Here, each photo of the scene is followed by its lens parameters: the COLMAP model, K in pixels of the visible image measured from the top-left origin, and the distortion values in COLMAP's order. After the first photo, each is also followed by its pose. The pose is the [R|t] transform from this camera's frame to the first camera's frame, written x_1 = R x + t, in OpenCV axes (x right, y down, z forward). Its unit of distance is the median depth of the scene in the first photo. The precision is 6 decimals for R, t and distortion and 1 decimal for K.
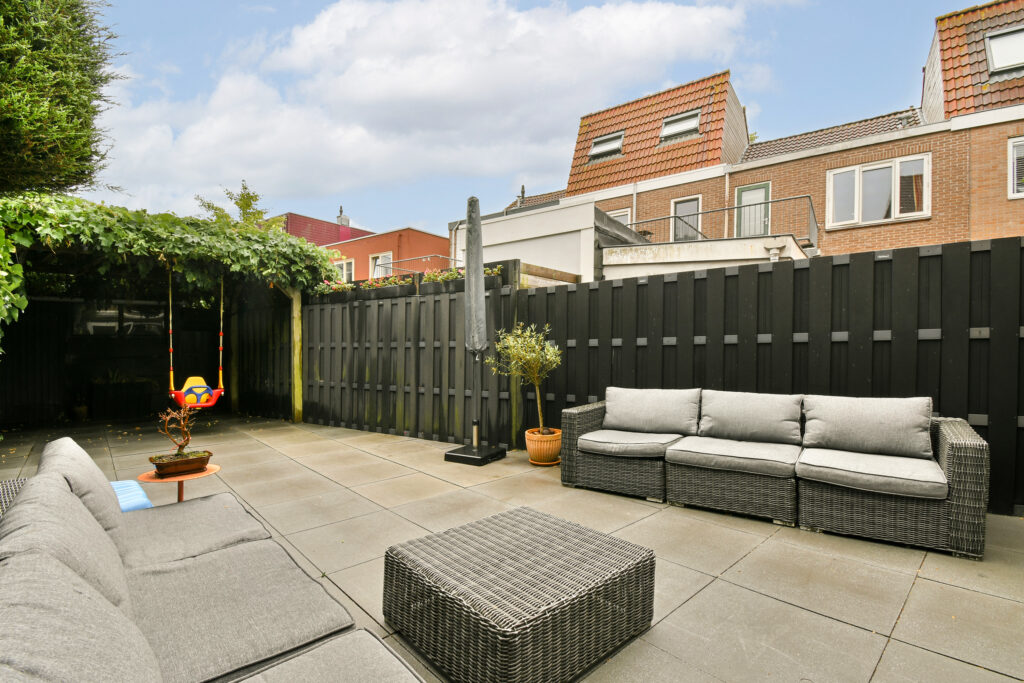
lens RADIAL K [[462.8, 0, 512.8], [0, 462.8, 343.2], [0, 0, 1]] dist [-0.001395, -0.000676]
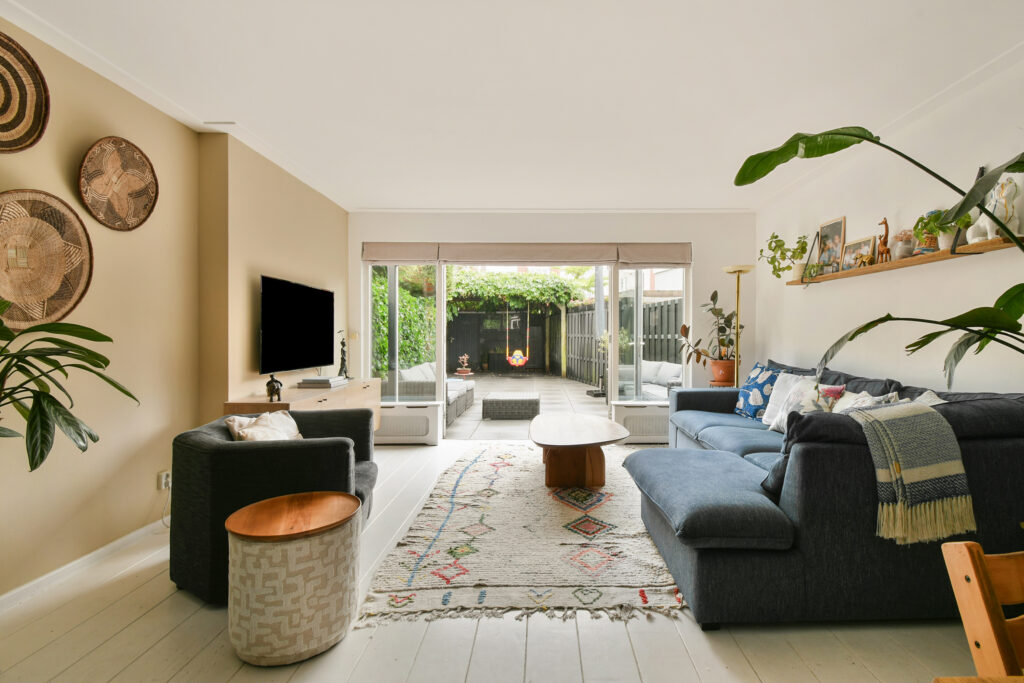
lens RADIAL K [[462.8, 0, 514.8], [0, 462.8, 332.7], [0, 0, 1]] dist [-0.001395, -0.000676]
pose [[0.722015, 0.009533, -0.691812, 0.715627], [-0.011611, 0.999931, 0.001661, -0.008726], [0.691780, 0.006834, 0.722076, -0.484222]]
